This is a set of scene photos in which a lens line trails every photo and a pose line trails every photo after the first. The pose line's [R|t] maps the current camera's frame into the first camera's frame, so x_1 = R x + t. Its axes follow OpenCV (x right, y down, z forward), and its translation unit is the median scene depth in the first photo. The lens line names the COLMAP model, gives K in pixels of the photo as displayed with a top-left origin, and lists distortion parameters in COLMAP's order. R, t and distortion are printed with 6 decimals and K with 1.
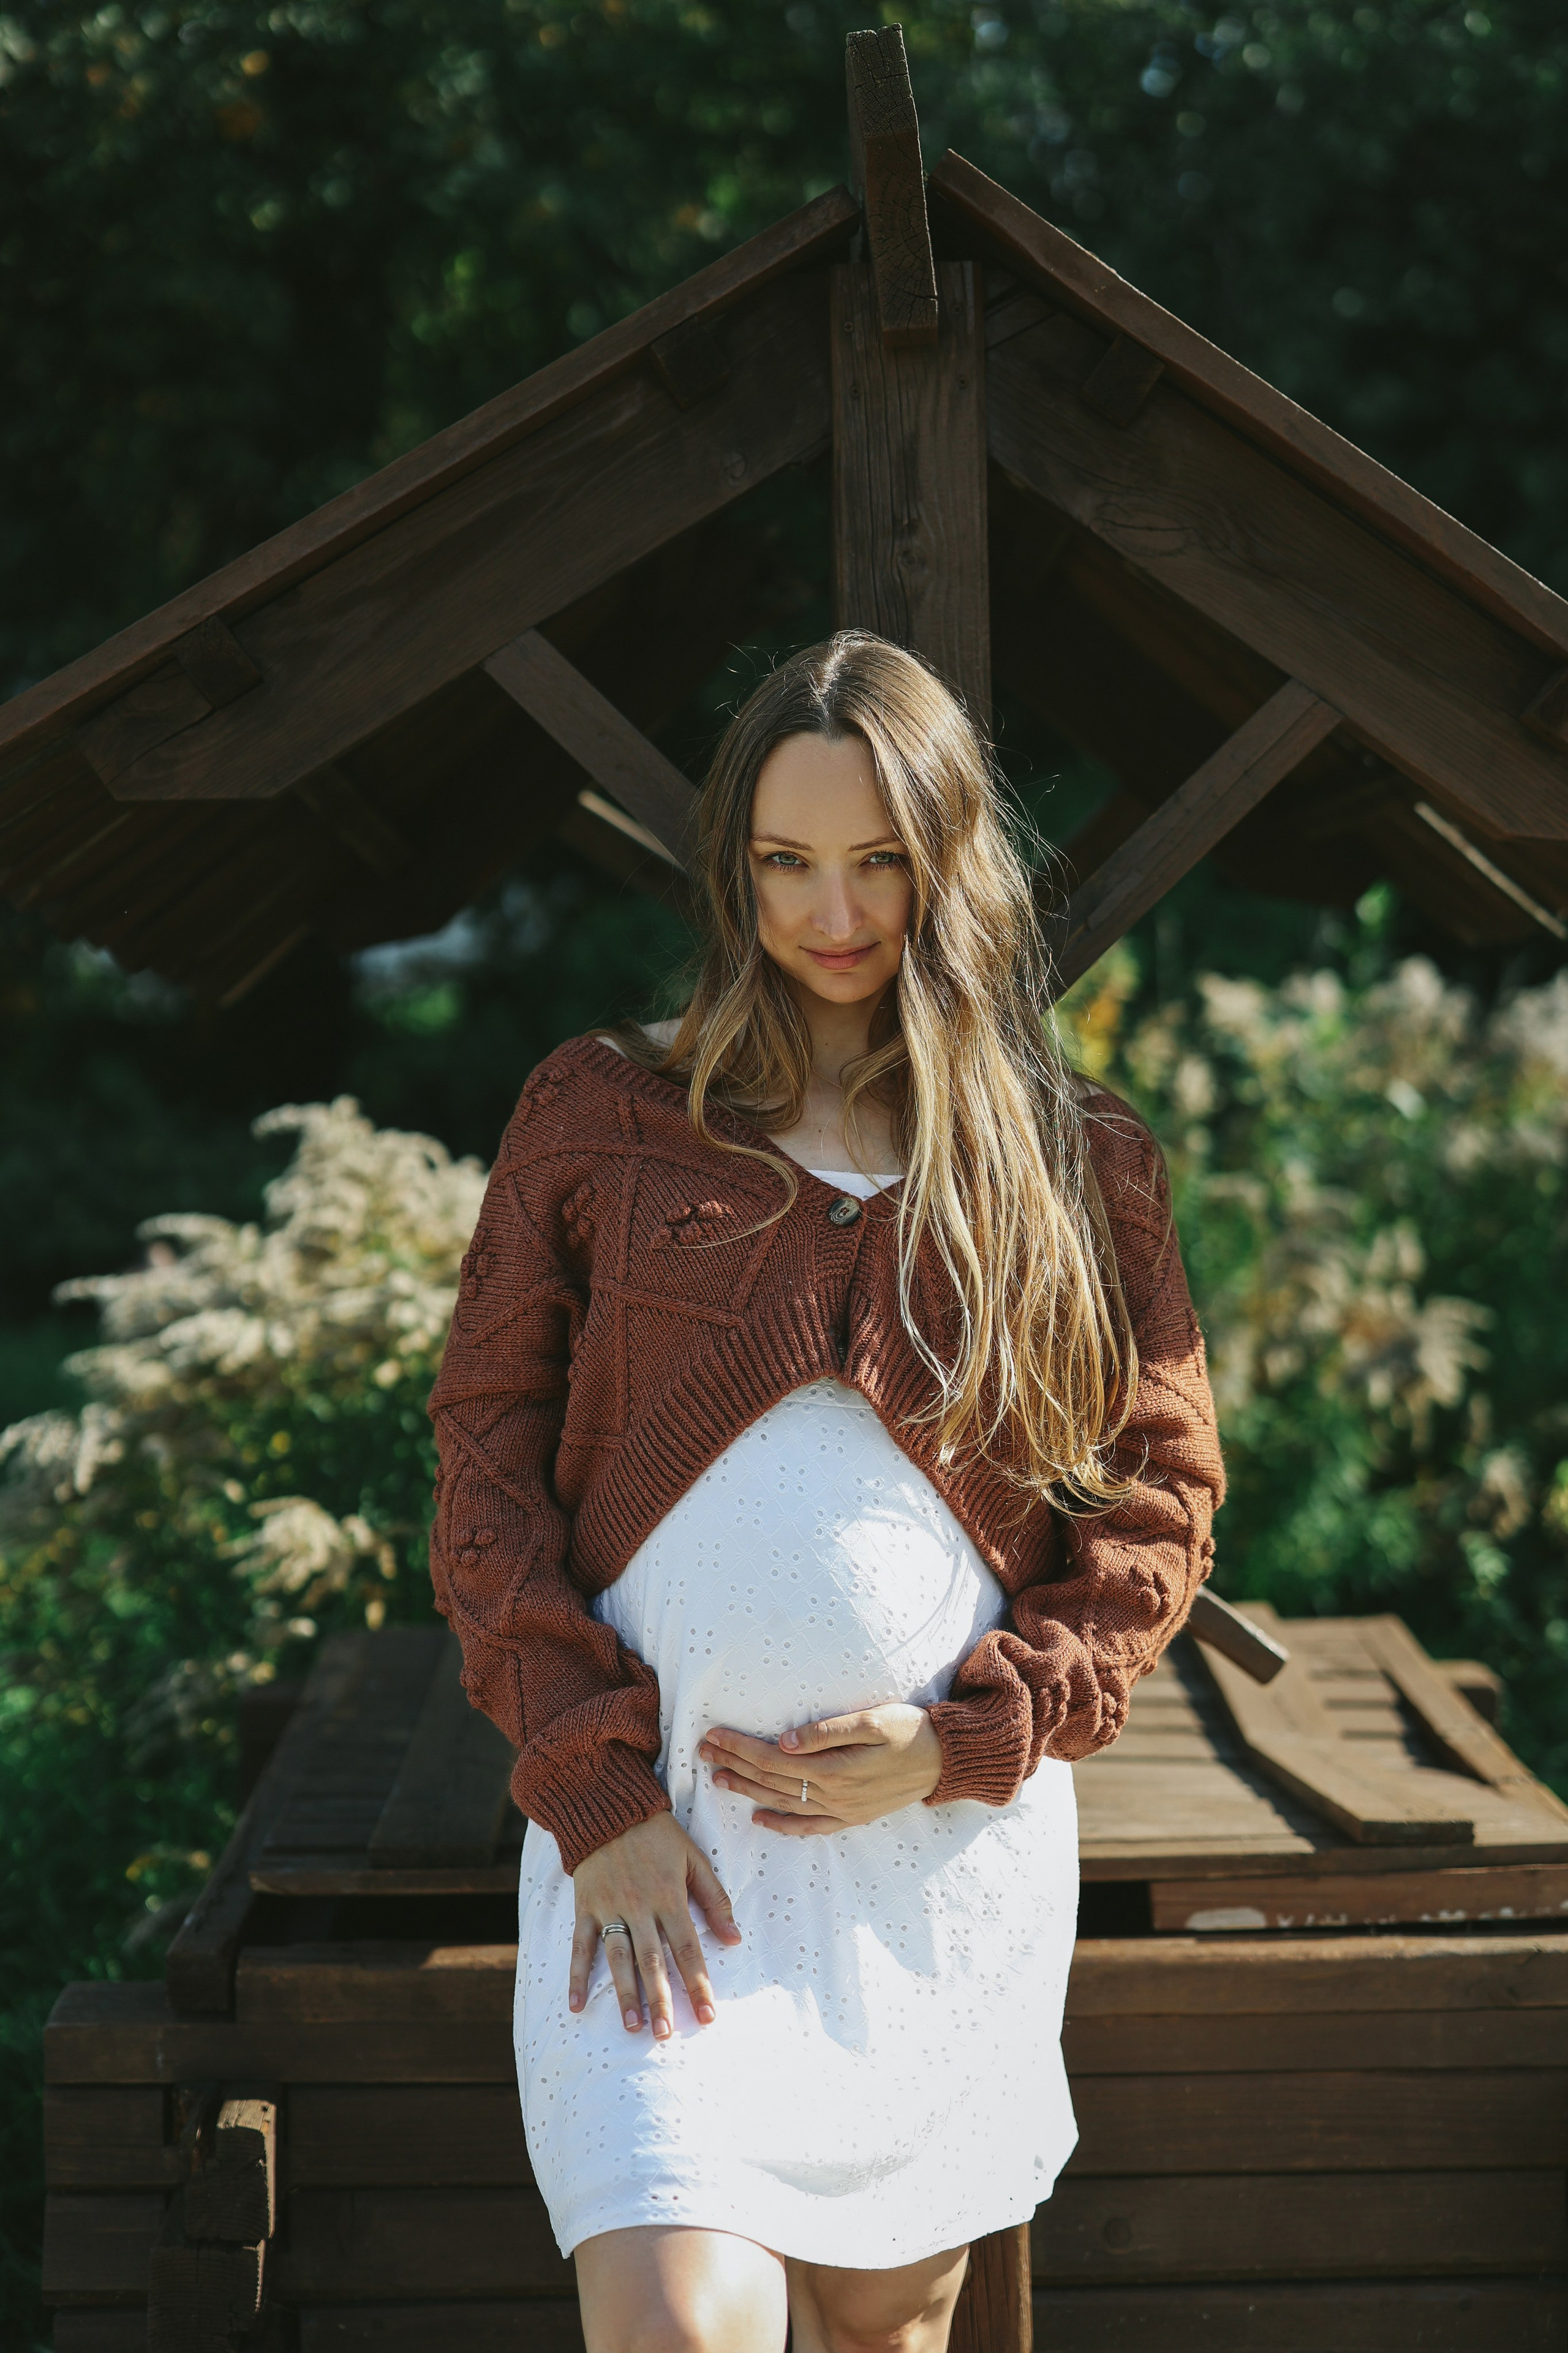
lens RADIAL K [[3516.7, 0, 787.9], [0, 3516.7, 1203.2], [0, 0, 1]] dist [-0.129011, 0.584978]
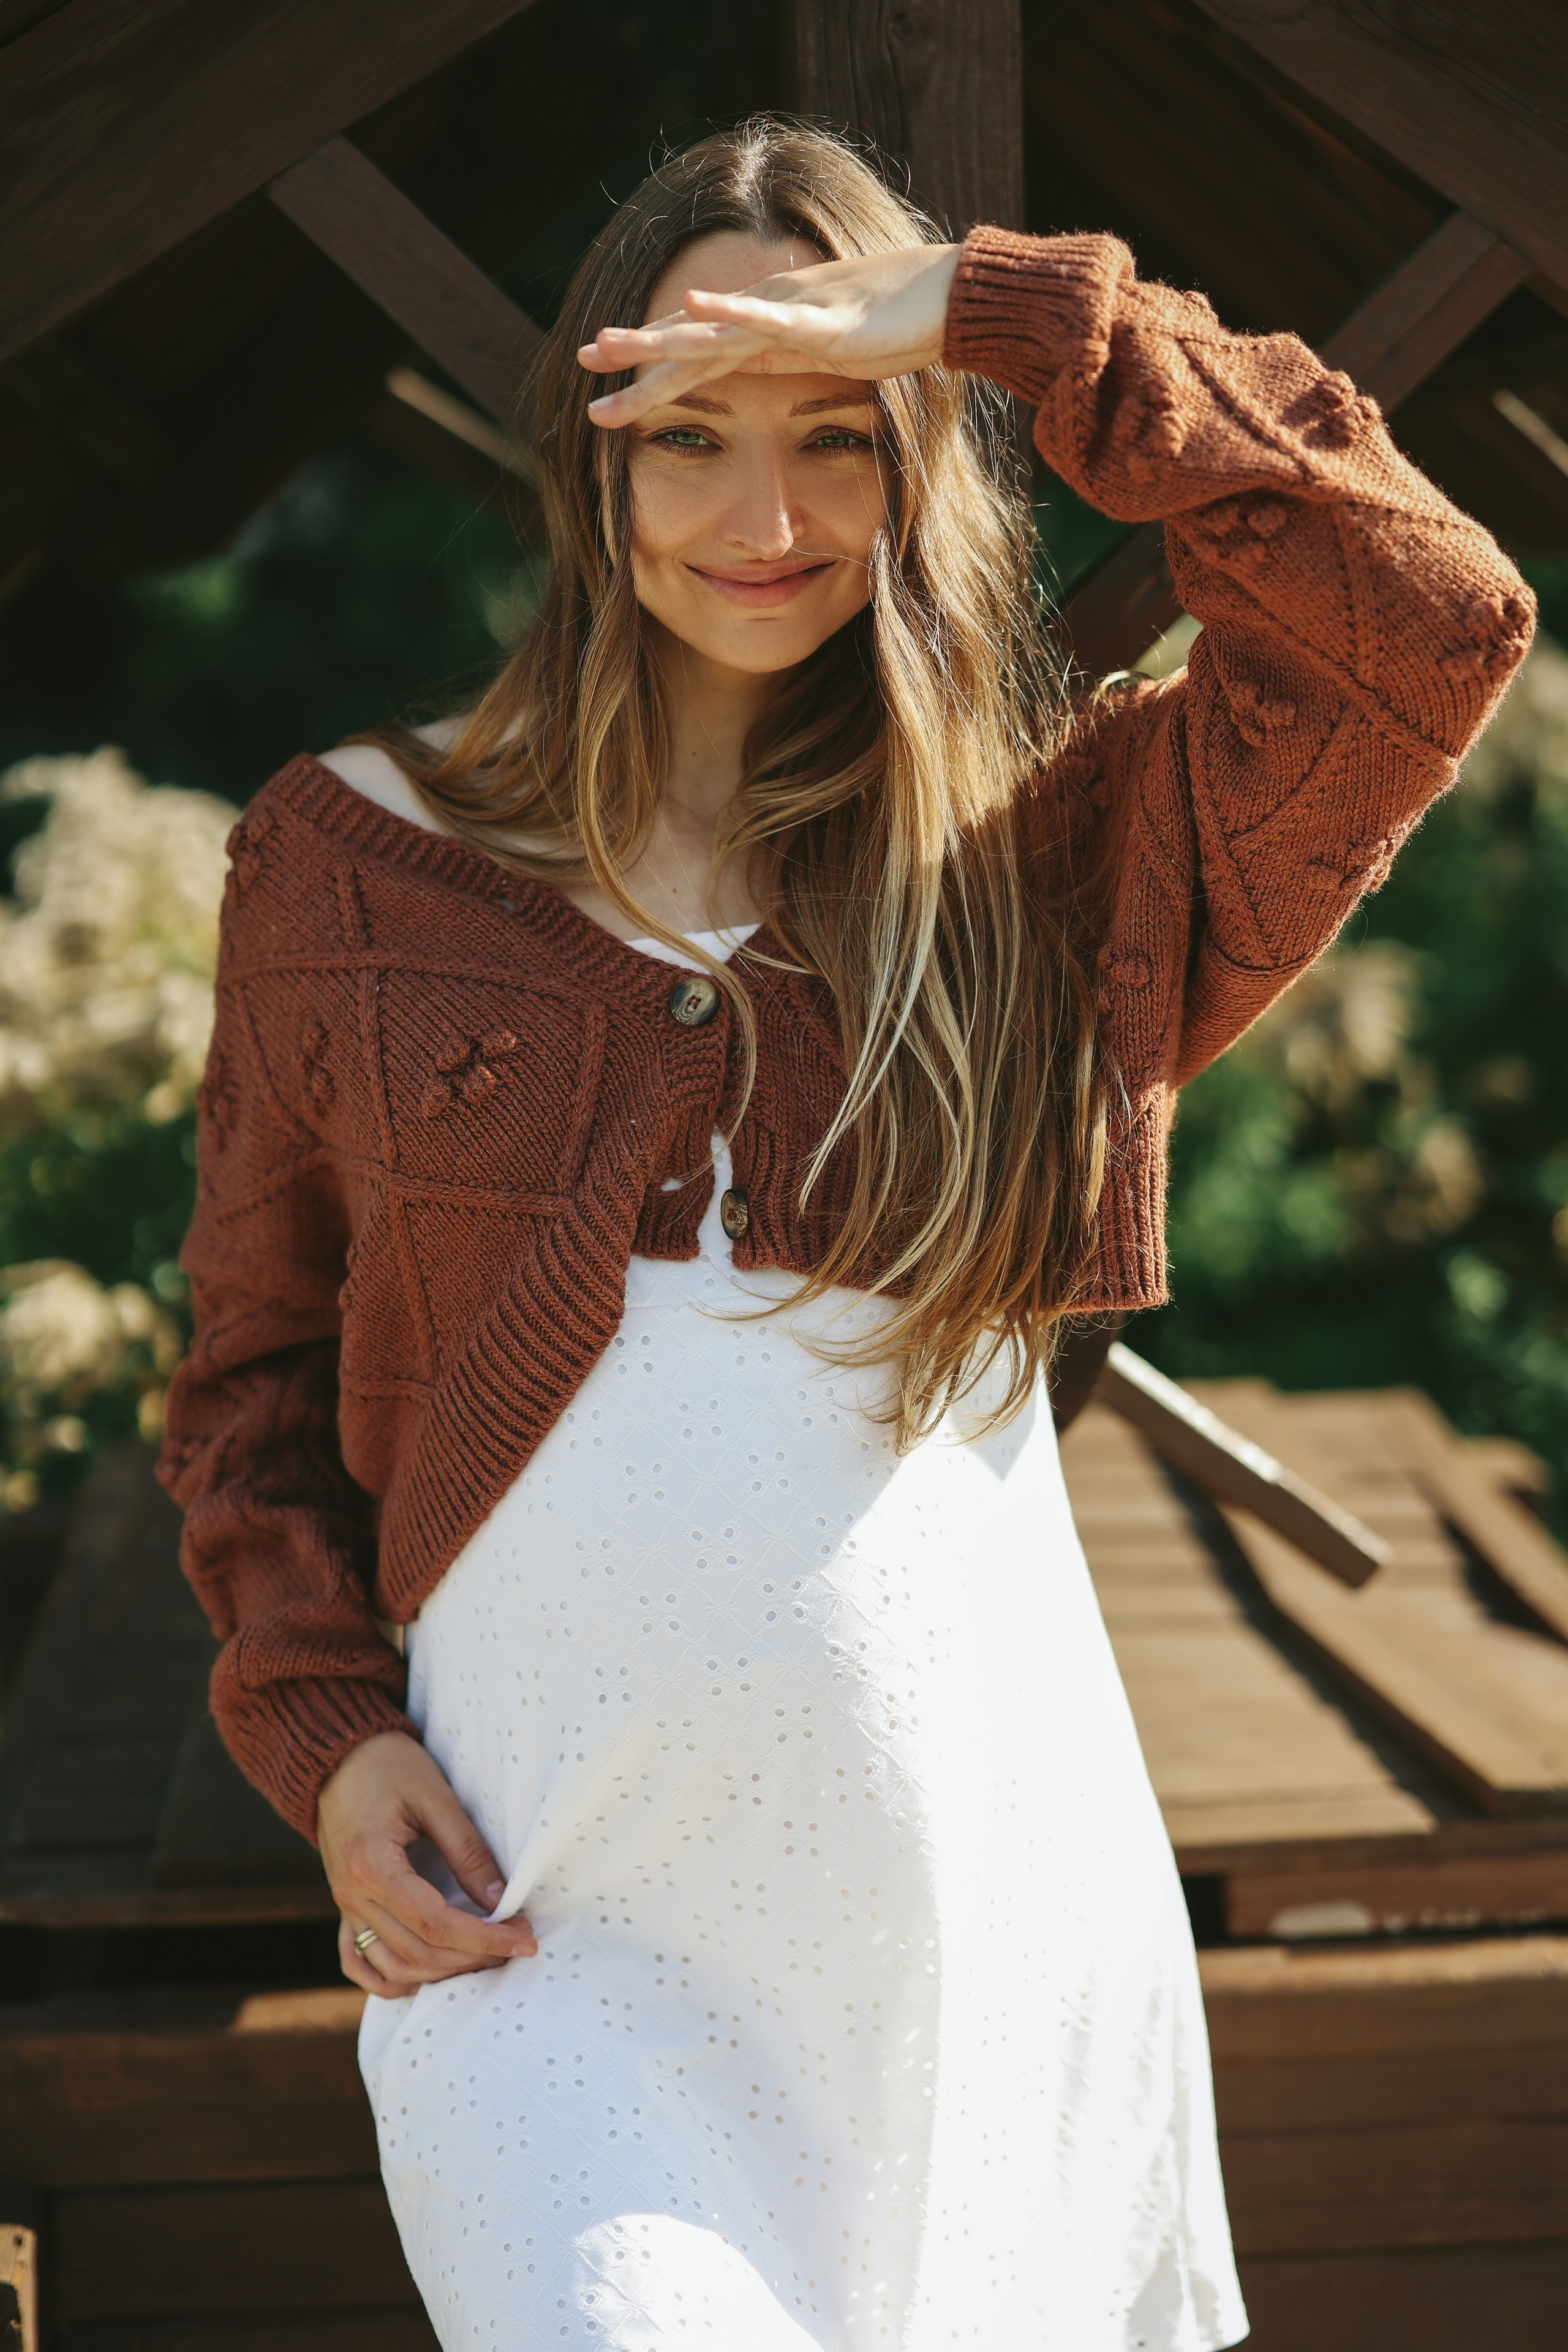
lens RADIAL K [[3519.0, 0, 789.0], [0, 3519.0, 1205.6], [0, 0, 1]] dist [-0.158719, 0.693397]
pose [[0.998081, -0.018026, 0.059238, -0.022221], [0.010737, 0.992577, 0.121139, -0.029658], [-0.060982, -0.120271, 0.990866, 0.225891]]
